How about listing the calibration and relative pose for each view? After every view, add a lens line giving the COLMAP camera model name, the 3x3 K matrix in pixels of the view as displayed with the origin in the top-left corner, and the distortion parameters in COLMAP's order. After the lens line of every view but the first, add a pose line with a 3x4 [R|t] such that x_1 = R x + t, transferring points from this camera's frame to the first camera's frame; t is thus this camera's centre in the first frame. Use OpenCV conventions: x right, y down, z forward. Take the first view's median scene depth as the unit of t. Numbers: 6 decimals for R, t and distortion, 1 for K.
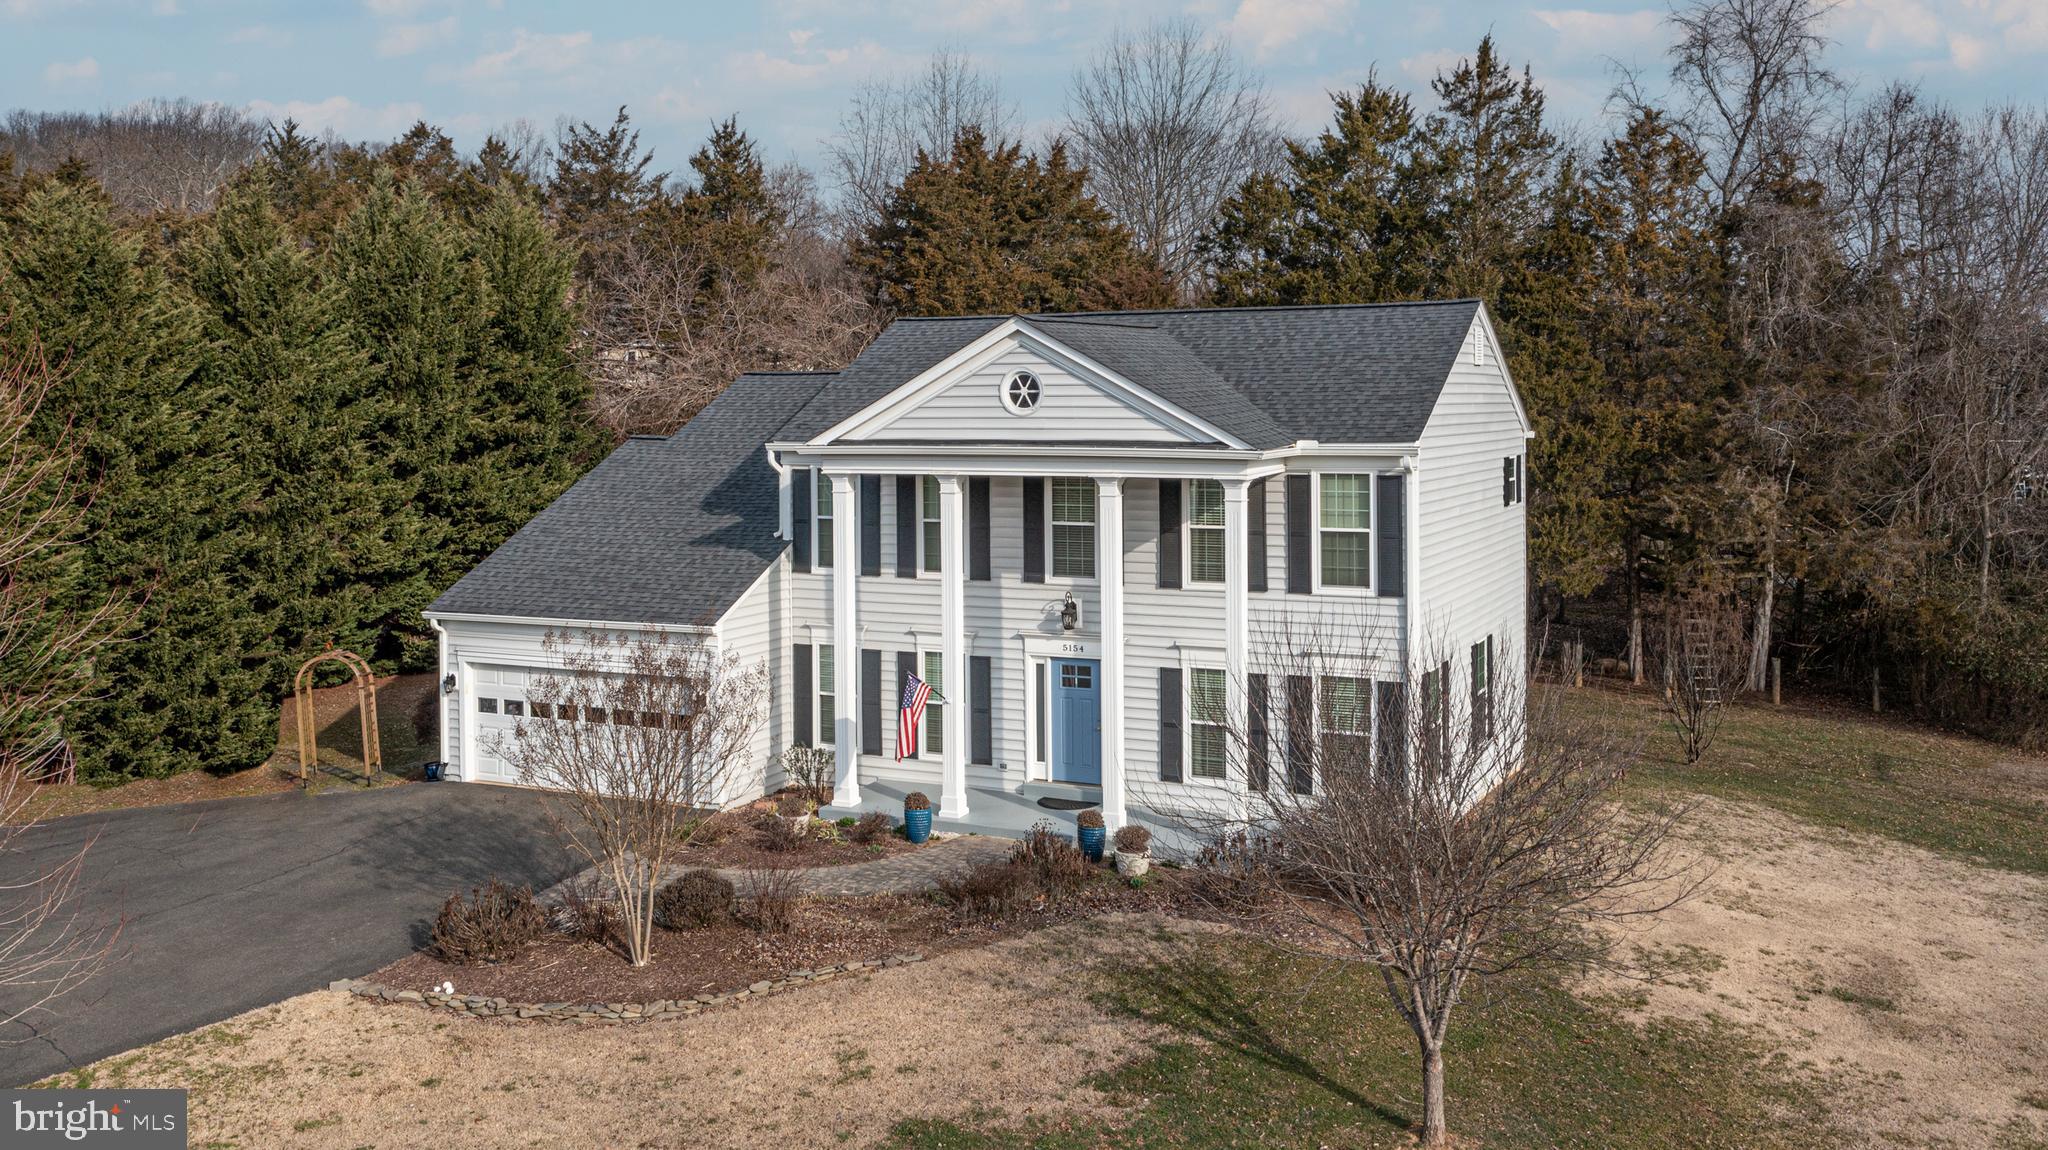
lens RADIAL K [[1671.6, 0, 1016.9], [0, 1671.6, 399.0], [0, 0, 1]] dist [-0.006988, 0.008244]
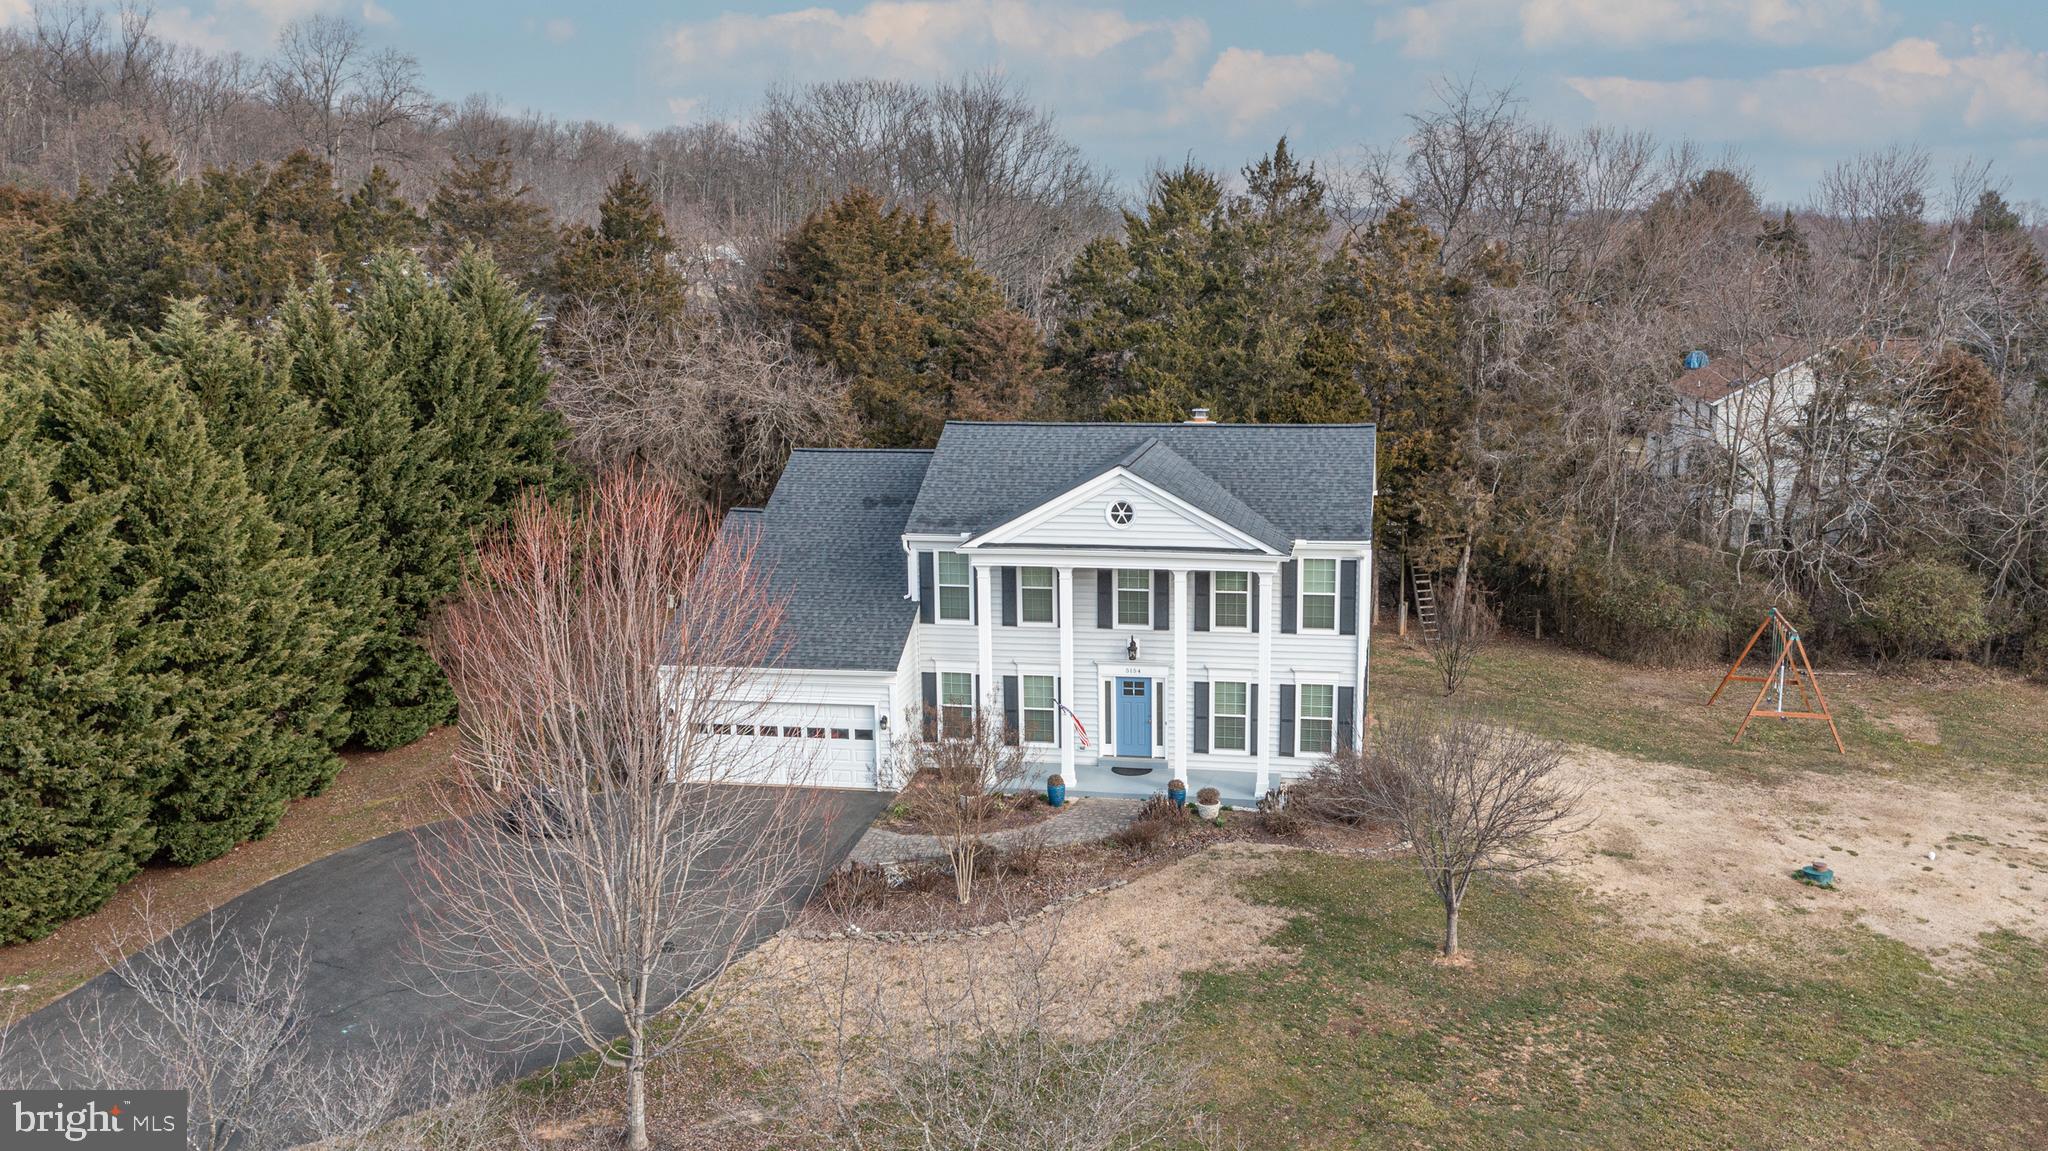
lens RADIAL K [[1653.5, 0, 1024.0], [0, 1653.5, 575.5], [0, 0, 1]] dist [0.000225, 0.000472]
pose [[0.967728, -0.049915, 0.247004, -0.439763], [0.003452, 0.982720, 0.185064, -0.219590], [-0.251974, -0.178239, 0.951178, -0.397528]]
